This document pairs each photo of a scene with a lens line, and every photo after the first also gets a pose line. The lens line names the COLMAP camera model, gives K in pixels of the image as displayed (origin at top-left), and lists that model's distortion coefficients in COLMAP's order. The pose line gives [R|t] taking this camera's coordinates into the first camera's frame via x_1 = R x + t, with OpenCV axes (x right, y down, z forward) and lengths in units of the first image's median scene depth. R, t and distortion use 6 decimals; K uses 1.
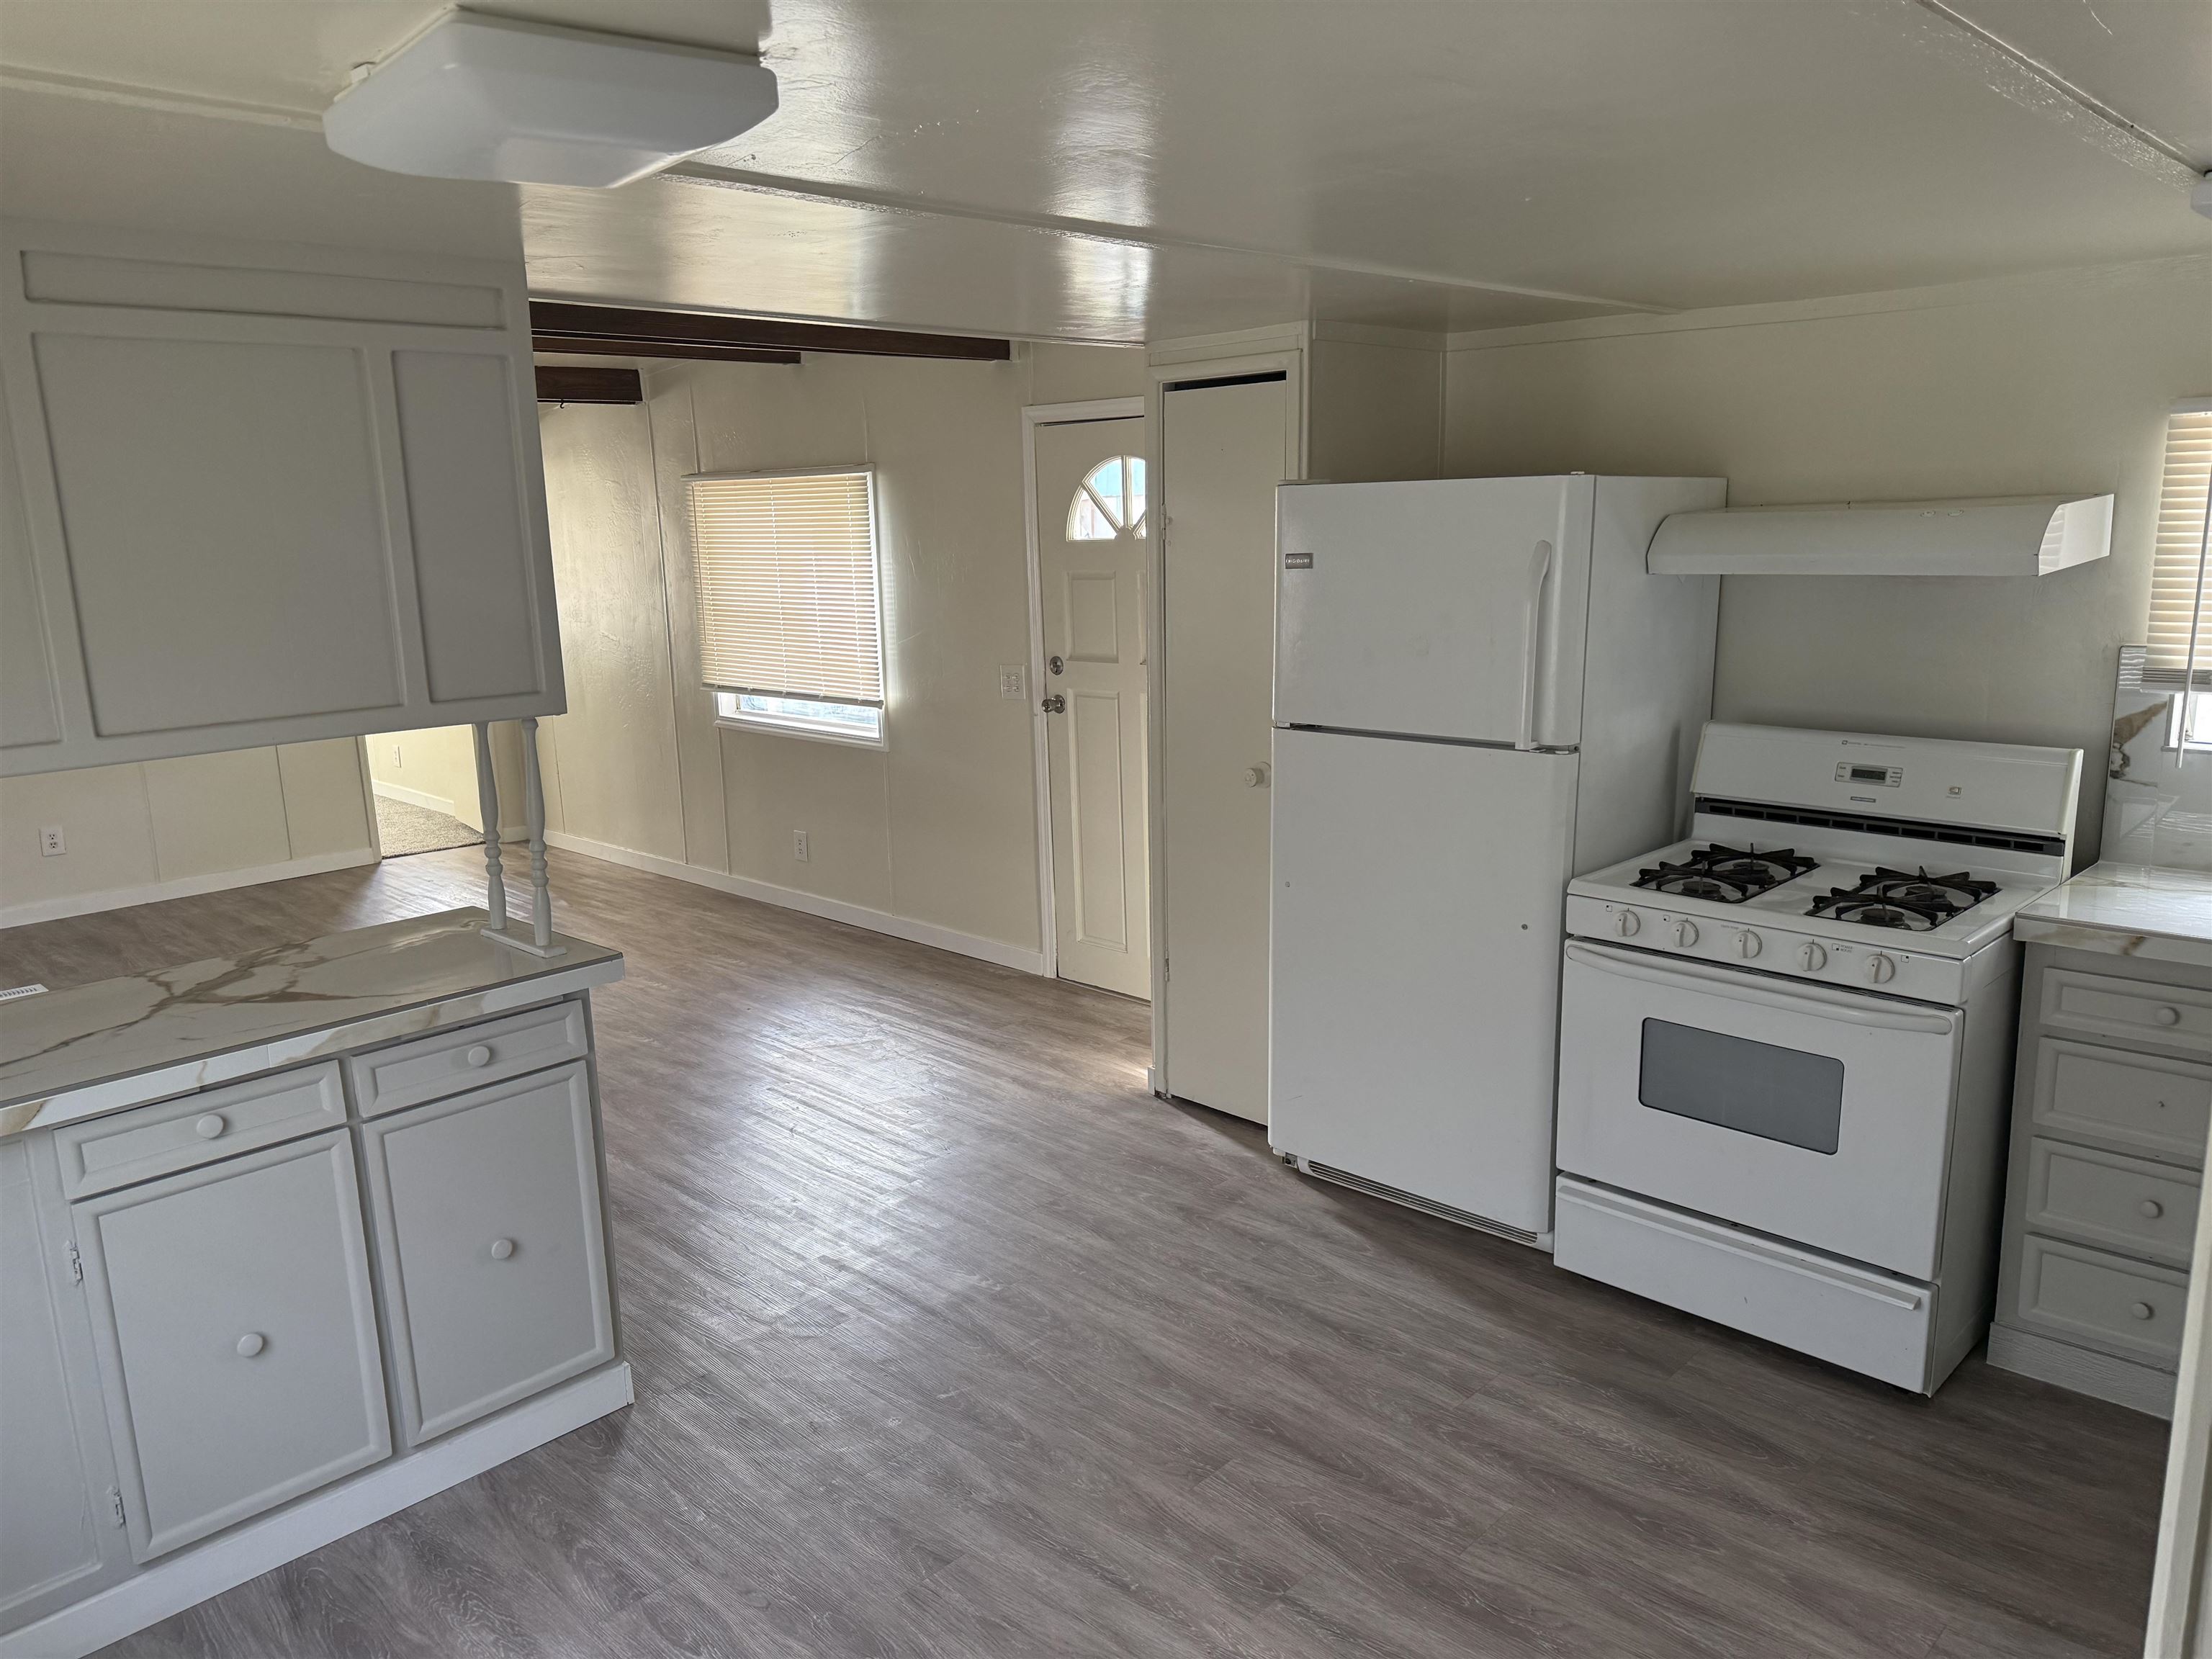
lens RADIAL K [[1591.7, 0, 1100.9], [0, 1591.7, 828.5], [0, 0, 1]] dist [0.035165, -0.000210]
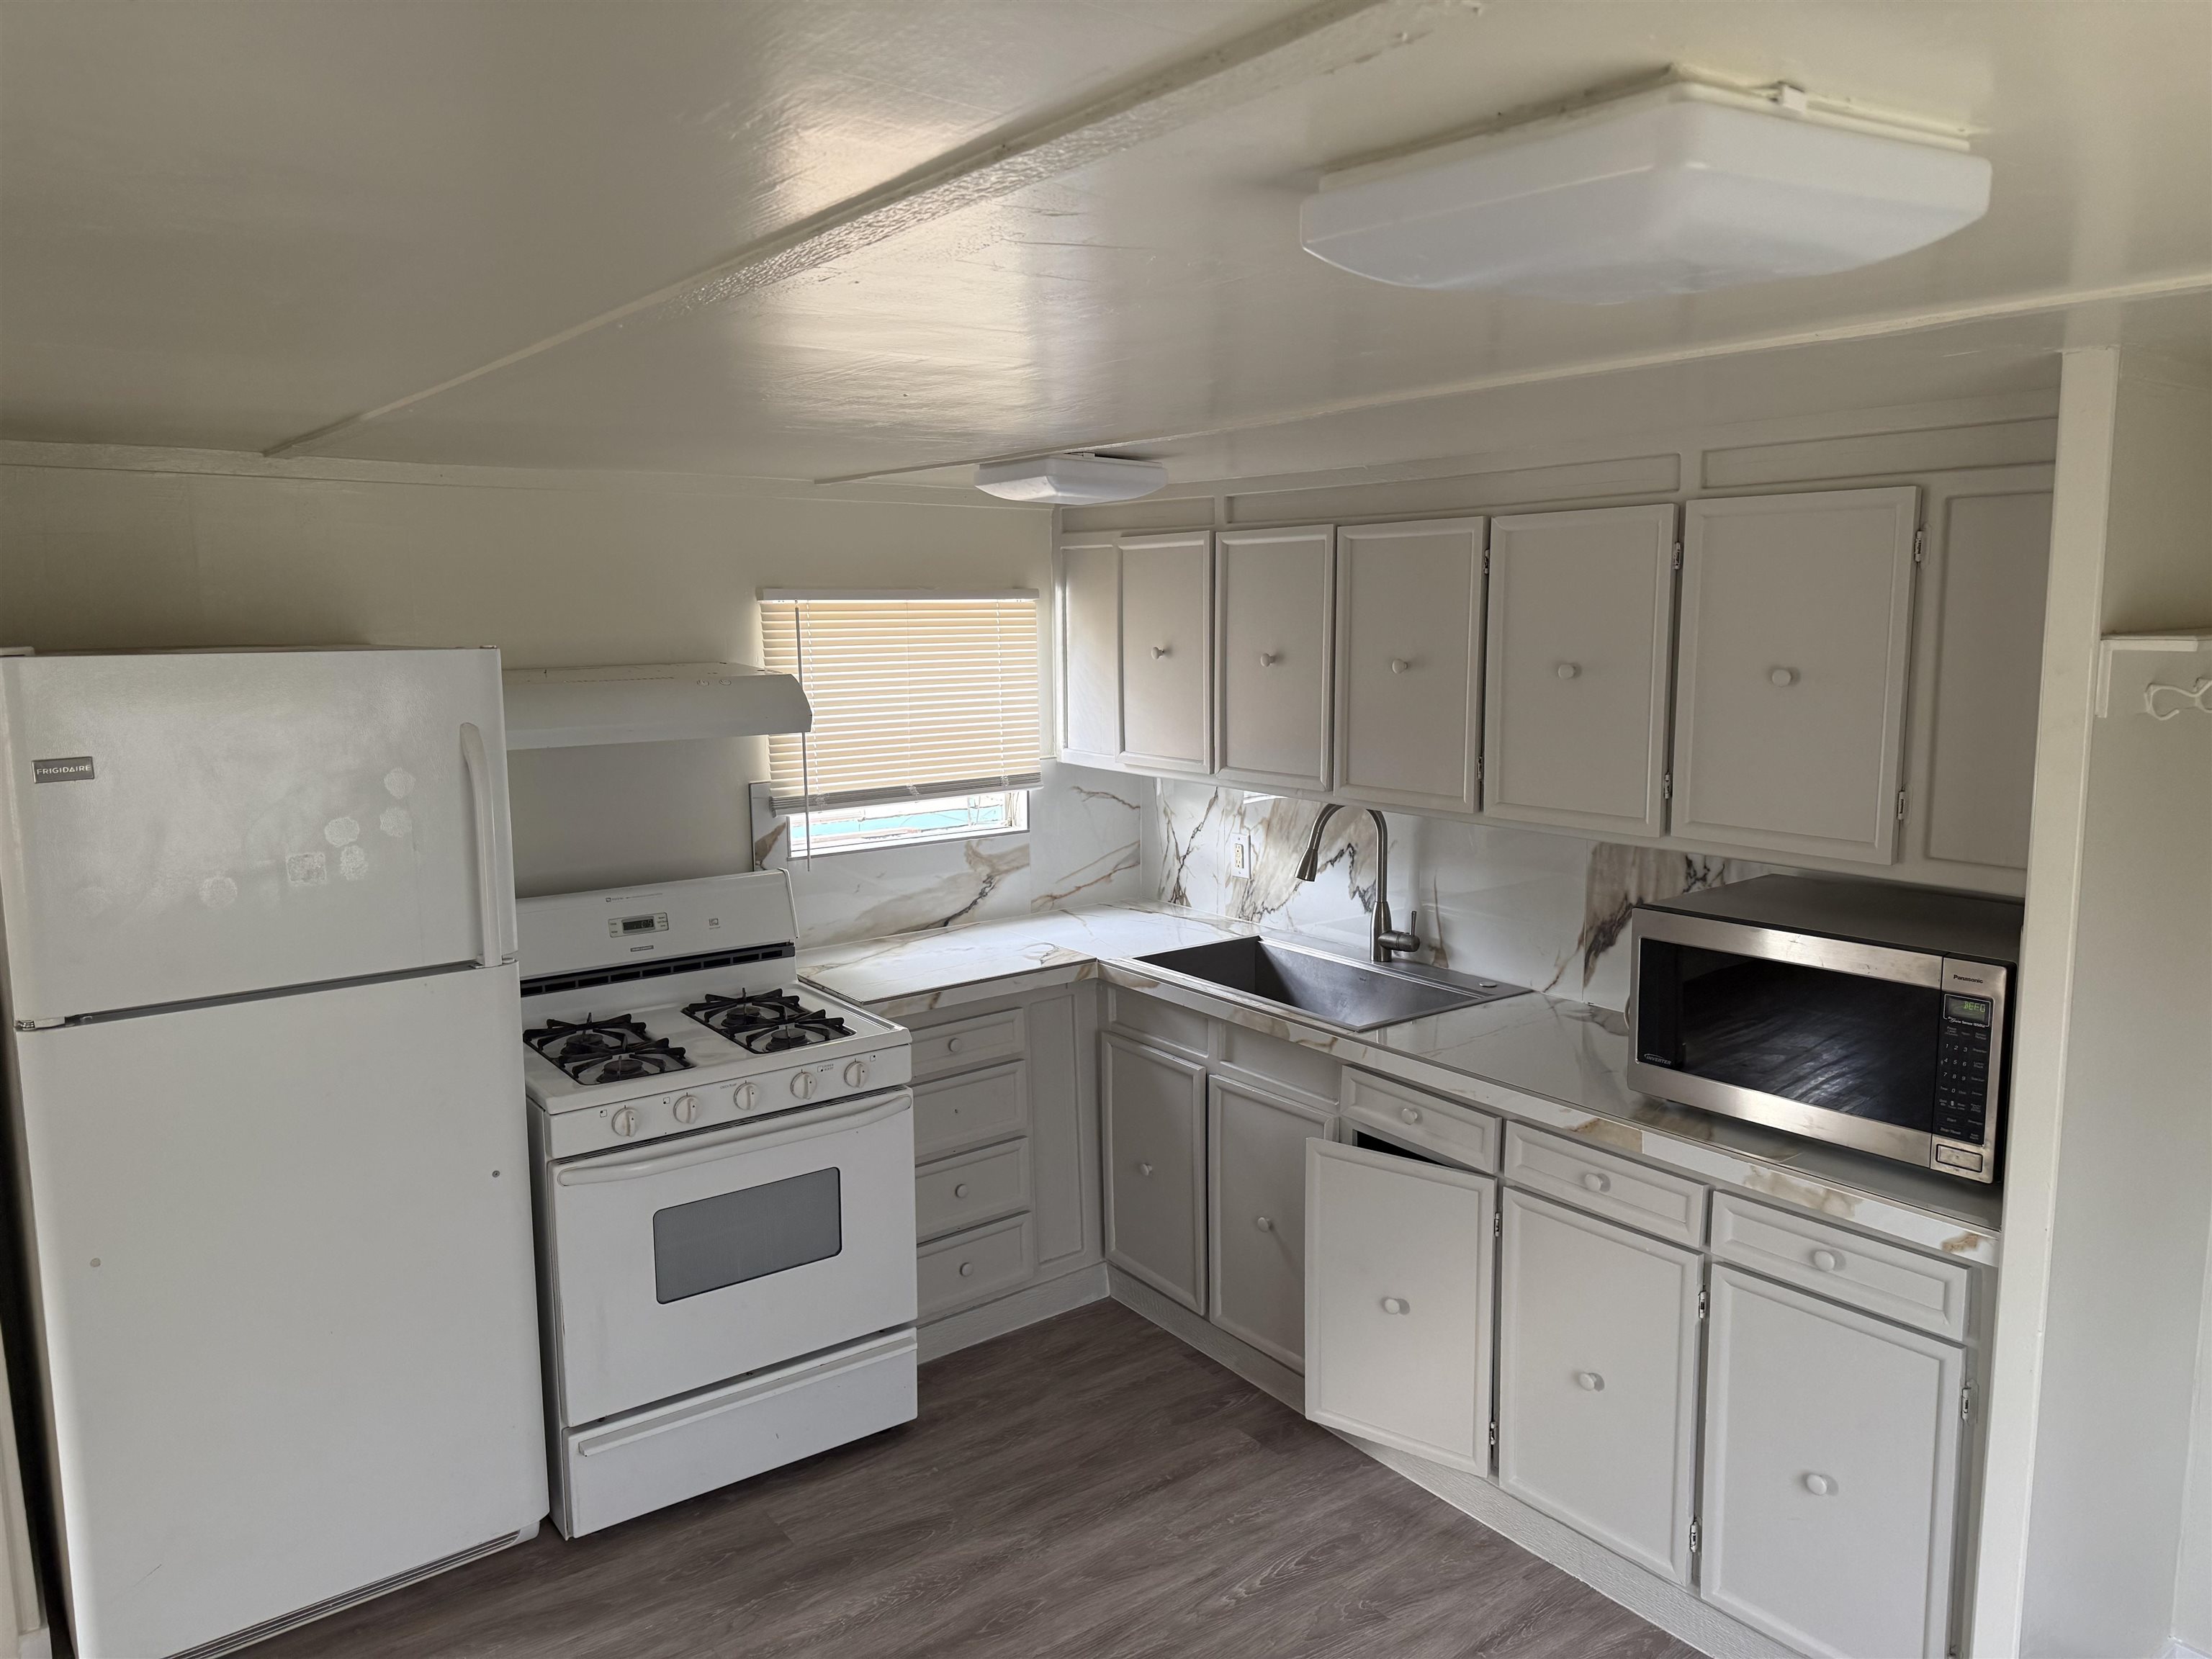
lens RADIAL K [[1591.7, 0, 1098.8], [0, 1591.7, 829.1], [0, 0, 1]] dist [0.035165, -0.000210]
pose [[0.163261, -0.120274, 0.979224, -0.612852], [0.198719, 0.976208, 0.086772, -0.157339], [-0.966363, 0.180424, 0.183278, 0.634976]]
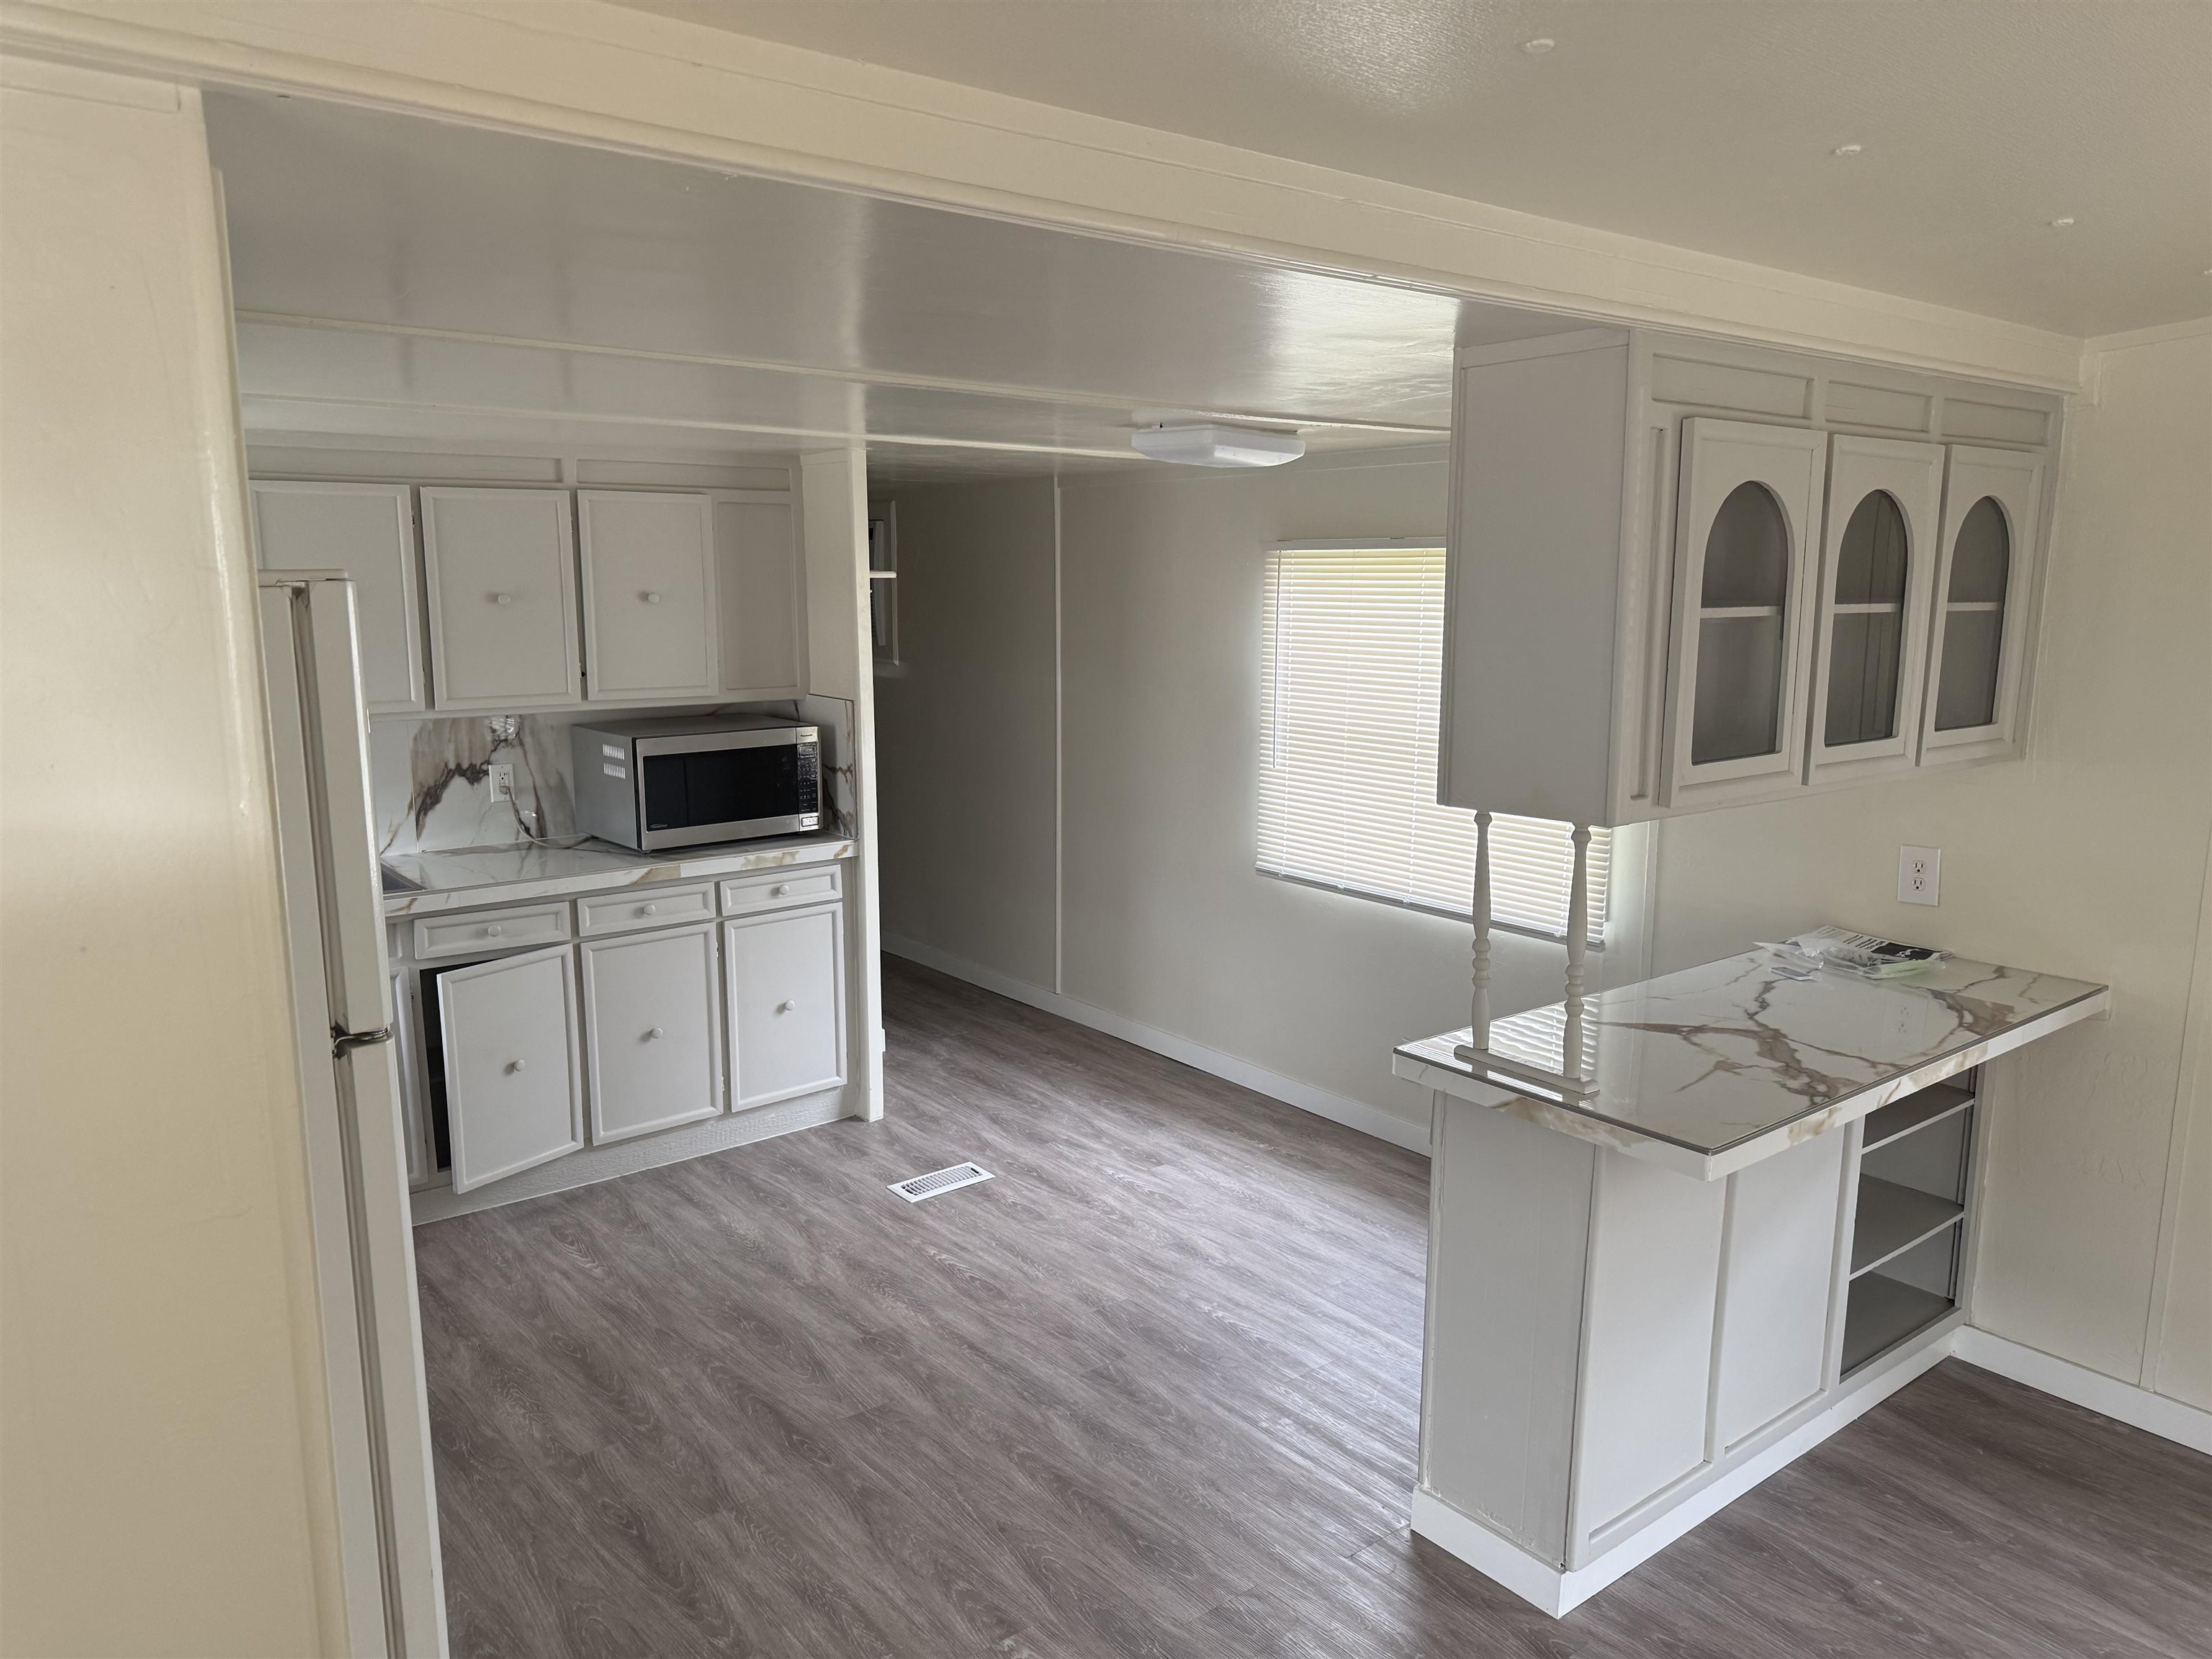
lens RADIAL K [[1591.7, 0, 1109.5], [0, 1591.7, 848.0], [0, 0, 1]] dist [0.035165, -0.000210]
pose [[-0.992628, 0.002926, 0.121166, -0.265788], [0.046904, 0.931087, 0.361768, -0.425993], [-0.111757, 0.364784, -0.924361, 2.022812]]
